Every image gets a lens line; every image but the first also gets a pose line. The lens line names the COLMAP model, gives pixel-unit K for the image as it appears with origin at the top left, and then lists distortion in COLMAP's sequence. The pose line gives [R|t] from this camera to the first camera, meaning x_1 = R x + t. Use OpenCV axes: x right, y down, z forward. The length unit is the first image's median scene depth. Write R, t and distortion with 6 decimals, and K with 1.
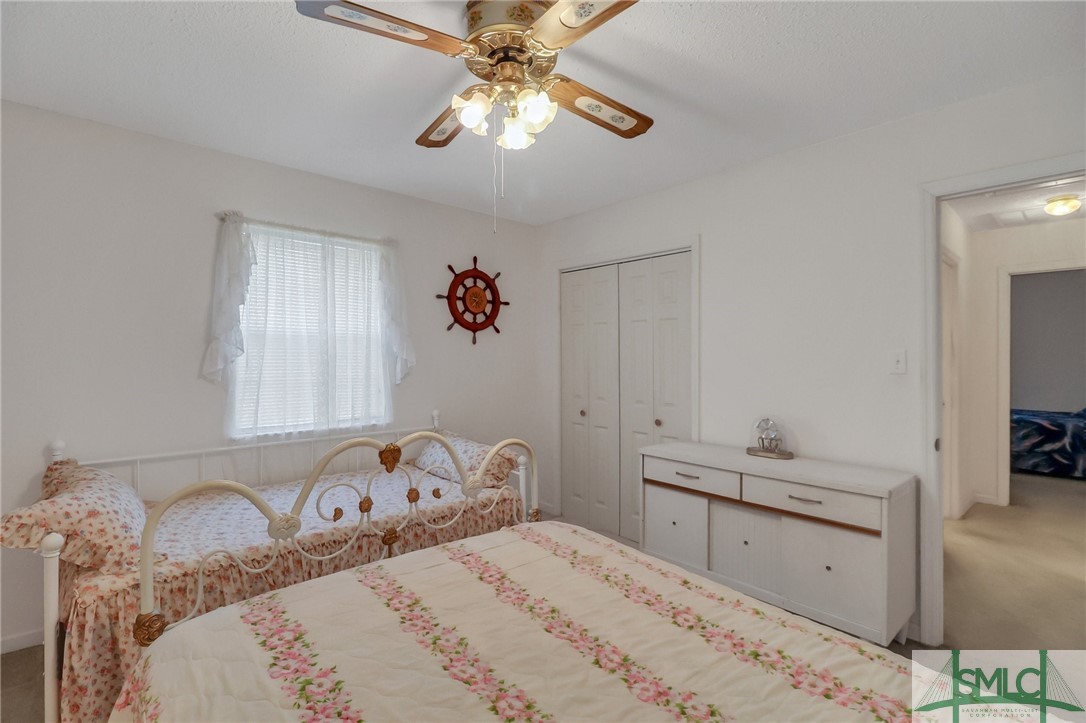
lens RADIAL K [[505.6, 0, 542.5], [0, 505.6, 362.0], [0, 0, 1]] dist [0.001183, -0.010361]
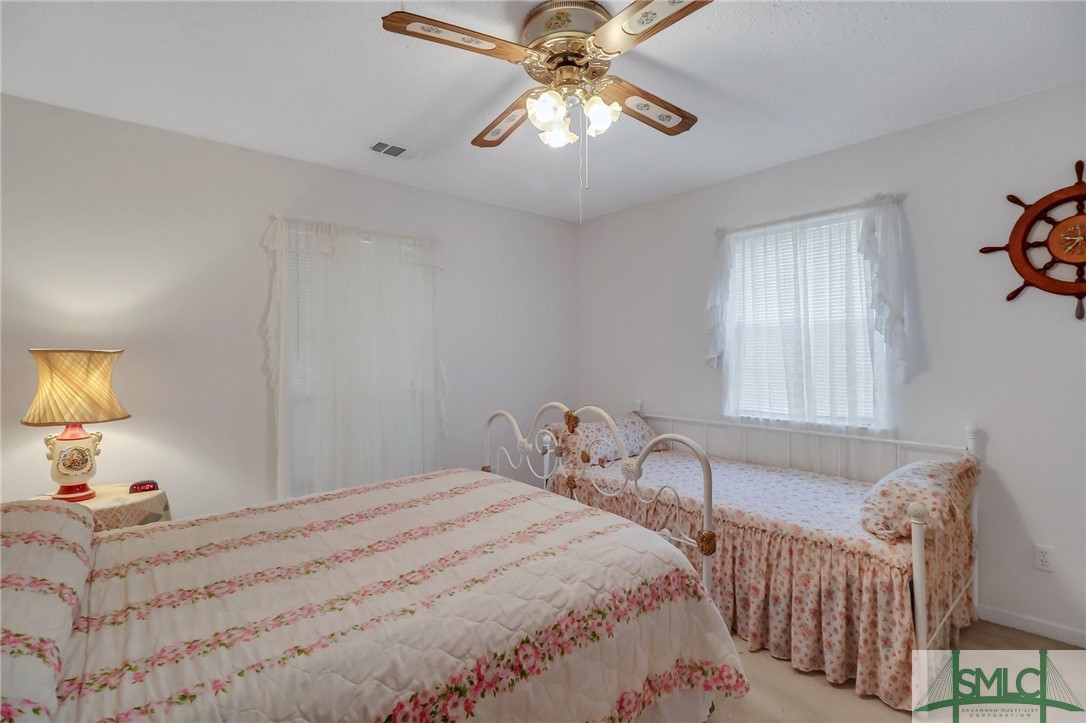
lens RADIAL K [[505.6, 0, 542.6], [0, 505.6, 353.5], [0, 0, 1]] dist [0.001183, -0.010361]
pose [[-0.029918, 0.007193, -0.999526, 0.450525], [0.007768, 0.999946, 0.006964, -0.006382], [0.999522, -0.007556, -0.029972, 0.445543]]
